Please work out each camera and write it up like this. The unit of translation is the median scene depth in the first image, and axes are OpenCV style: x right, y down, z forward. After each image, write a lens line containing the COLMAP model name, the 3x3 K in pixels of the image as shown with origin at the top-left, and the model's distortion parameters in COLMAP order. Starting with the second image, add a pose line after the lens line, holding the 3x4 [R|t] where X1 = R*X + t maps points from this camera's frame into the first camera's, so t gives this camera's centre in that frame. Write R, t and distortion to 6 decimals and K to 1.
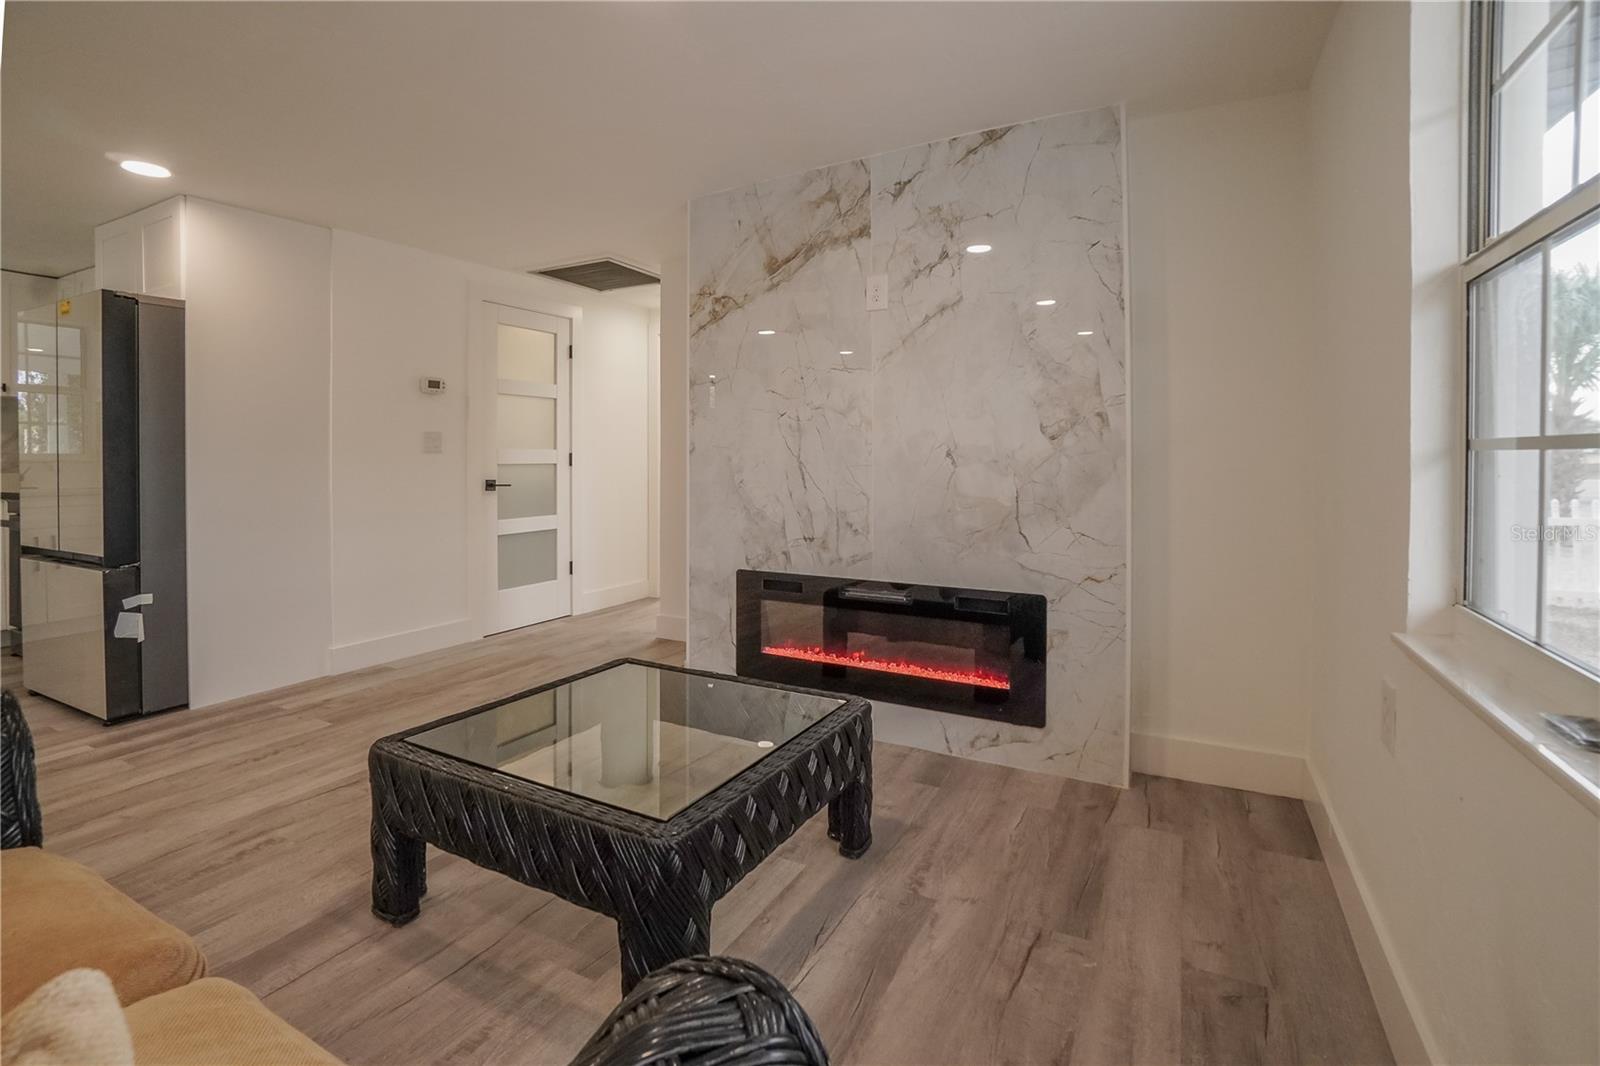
lens RADIAL K [[725.7, 0, 775.9], [0, 725.7, 453.6], [0, 0, 1]] dist [-0.040845, 0.013852]
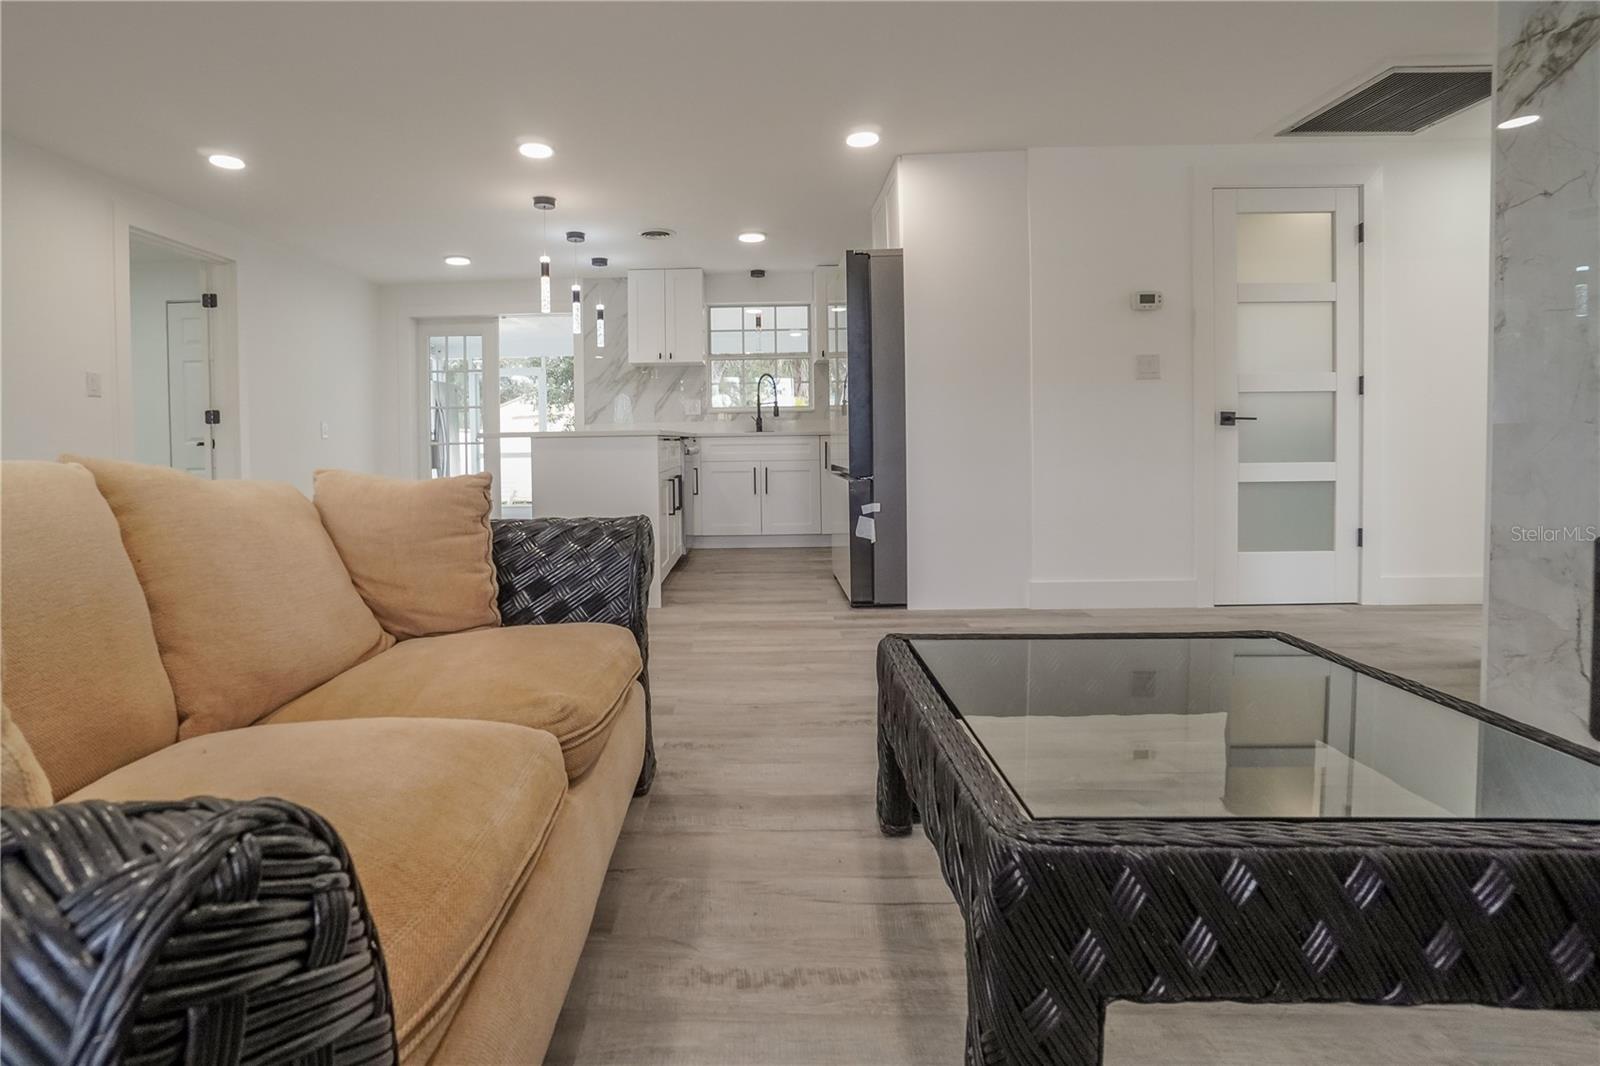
lens RADIAL K [[753.1, 0, 730.5], [0, 753.1, 456.0], [0, 0, 1]] dist [-0.046136, 0.000861]
pose [[0.447497, 0.016745, -0.894129, 0.132696], [0.017291, 0.999476, 0.027372, 0.082364], [0.894118, -0.027710, 0.446972, 0.224702]]
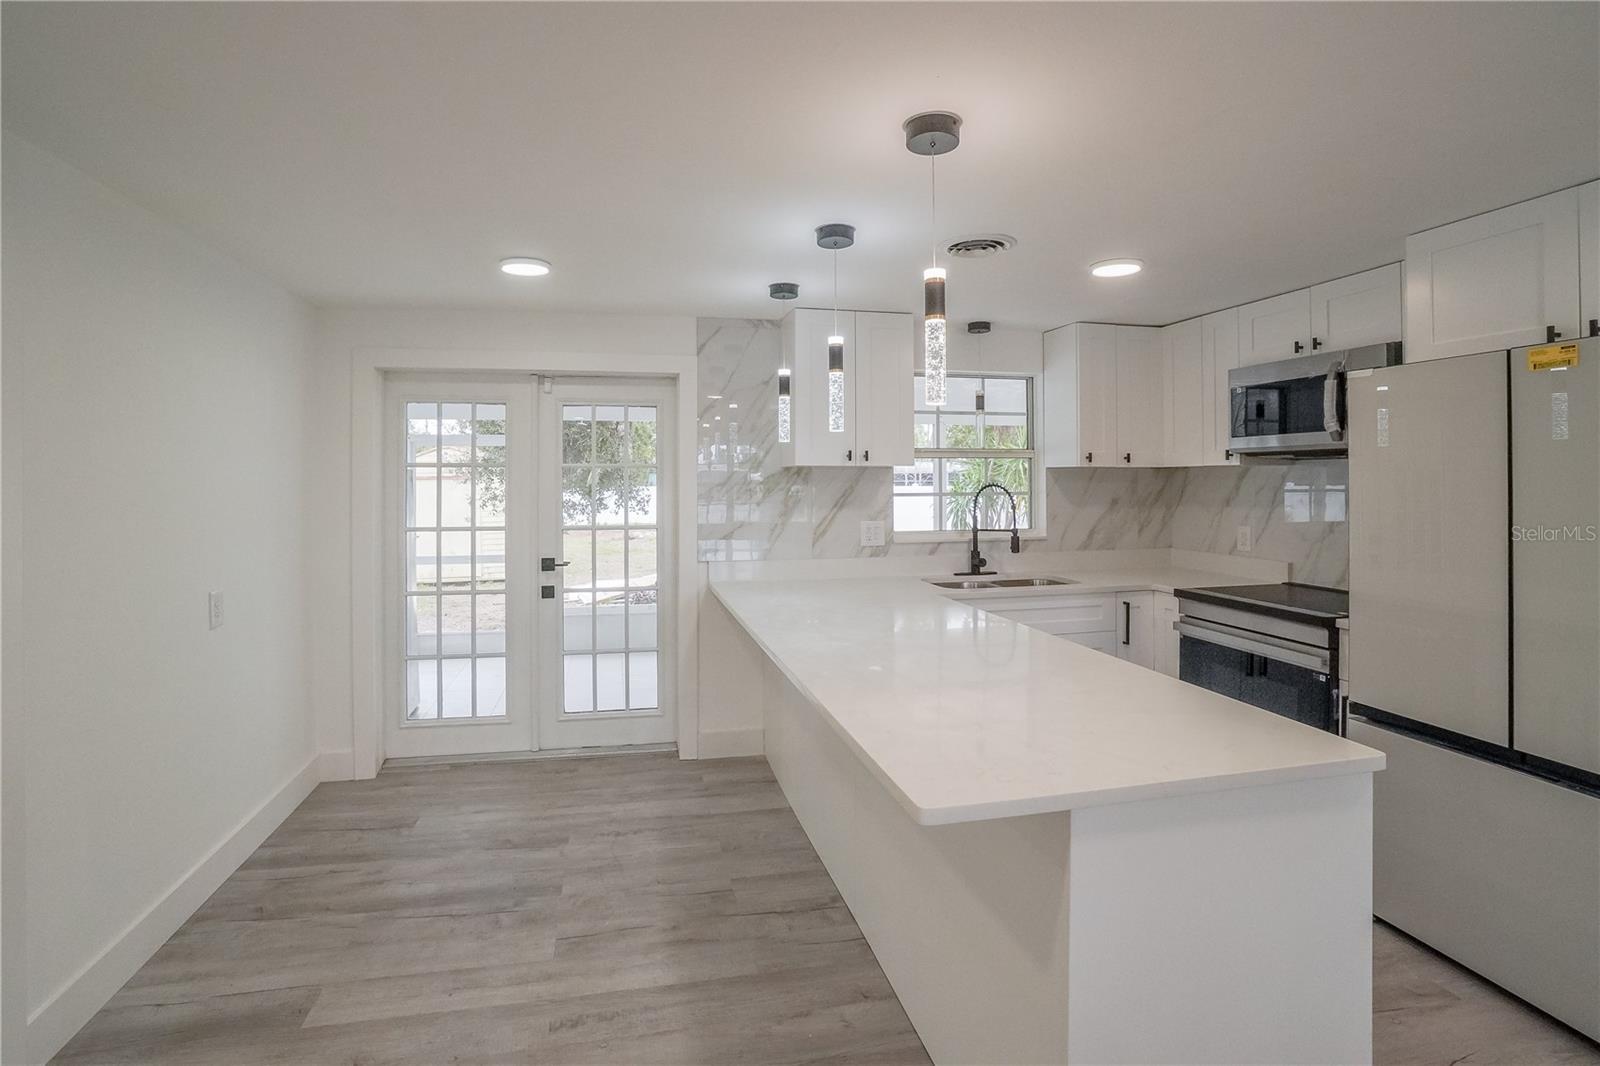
lens RADIAL K [[748.1, 0, 763.4], [0, 748.1, 472.2], [0, 0, 1]] dist [-0.061650, 0.020023]
pose [[0.641216, -0.005872, -0.767338, -1.016644], [0.004092, 0.999983, -0.004232, -0.116982], [0.767349, -0.000426, 0.641229, 0.087202]]
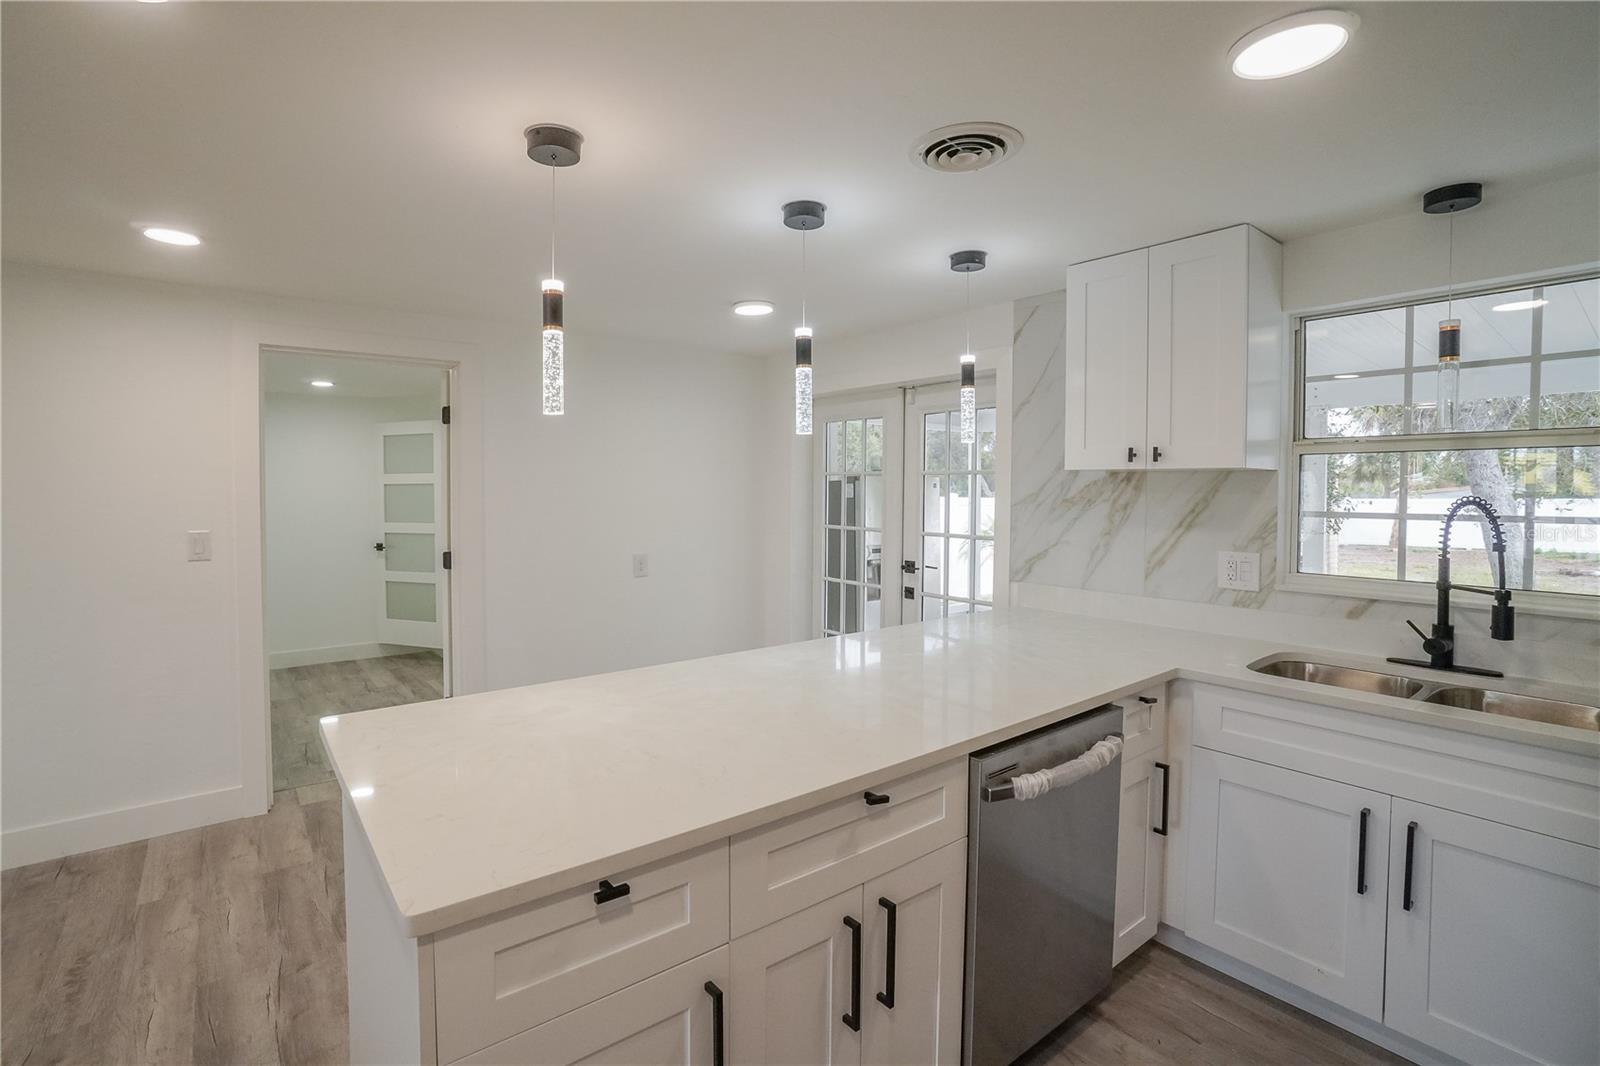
lens RADIAL K [[733.1, 0, 758.3], [0, 733.1, 506.4], [0, 0, 1]] dist [-0.065847, 0.022066]
pose [[-0.414091, 0.027493, -0.909820, -0.911079], [0.003559, 0.999585, 0.028586, -0.113864], [0.910229, 0.008599, -0.414017, 0.972563]]
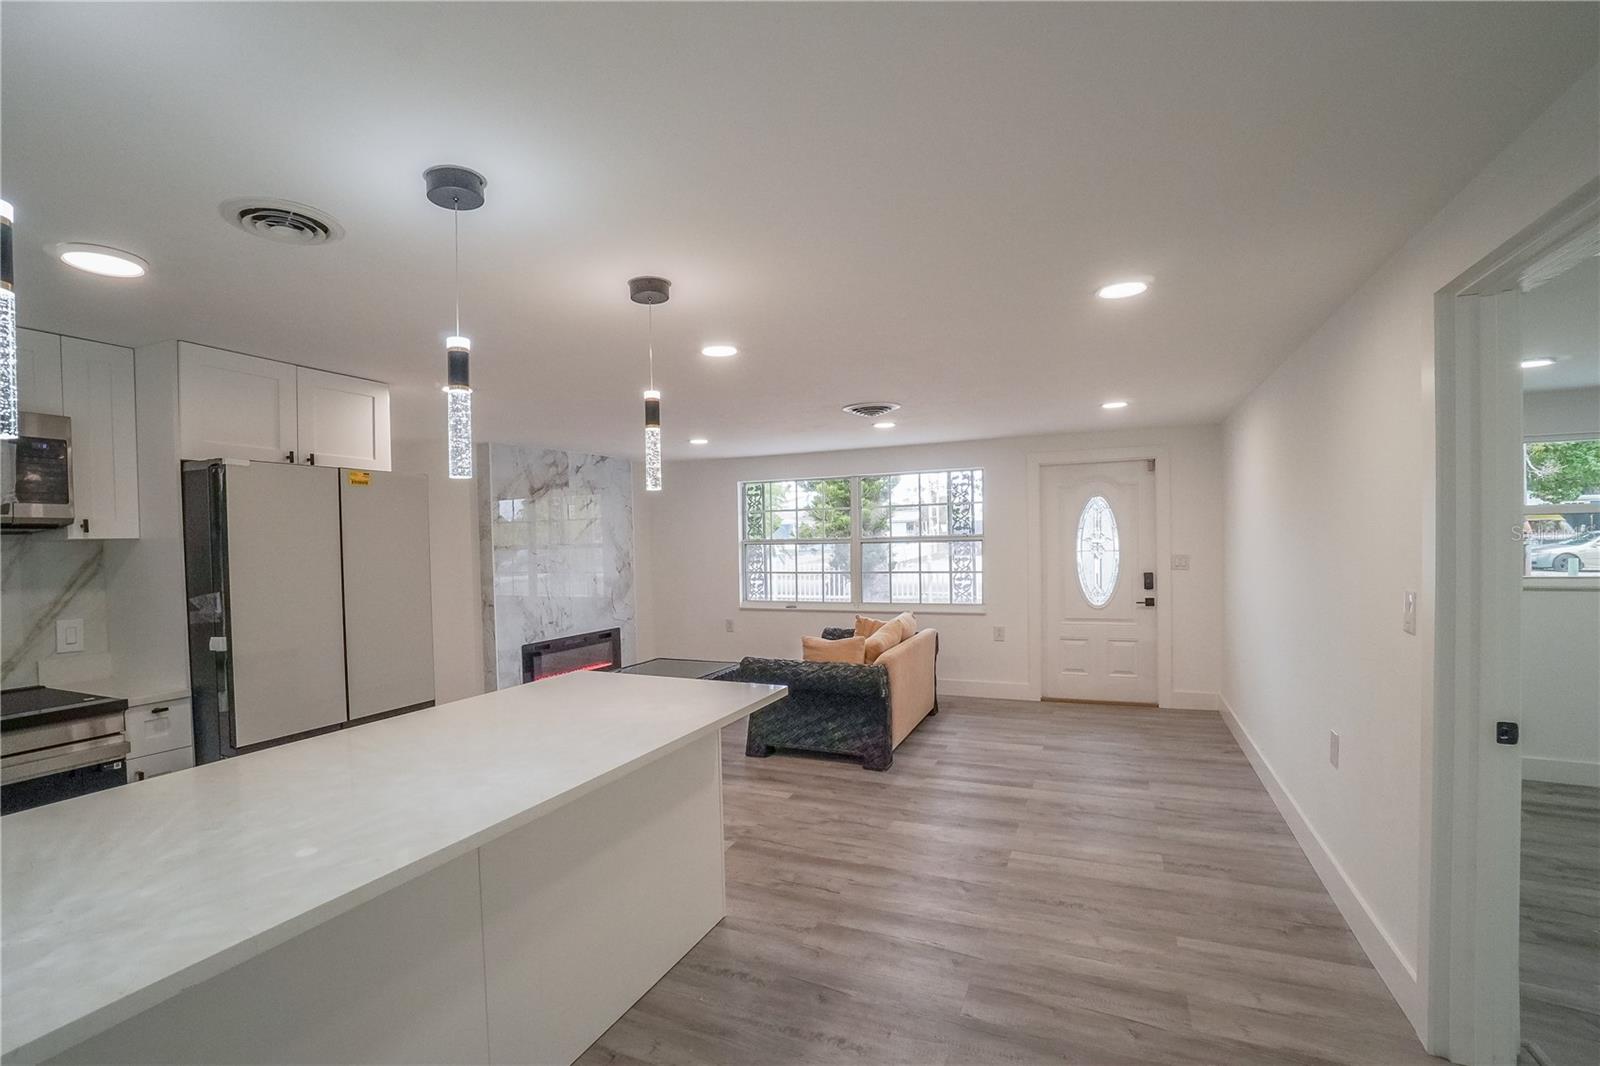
lens RADIAL K [[738.0, 0, 772.0], [0, 738.0, 557.7], [0, 0, 1]] dist [-0.038158, 0.000139]
pose [[-0.063235, -0.020480, 0.997789, -2.210896], [0.017511, 0.999613, 0.021627, -0.112515], [-0.997845, 0.018840, -0.062852, 0.496656]]
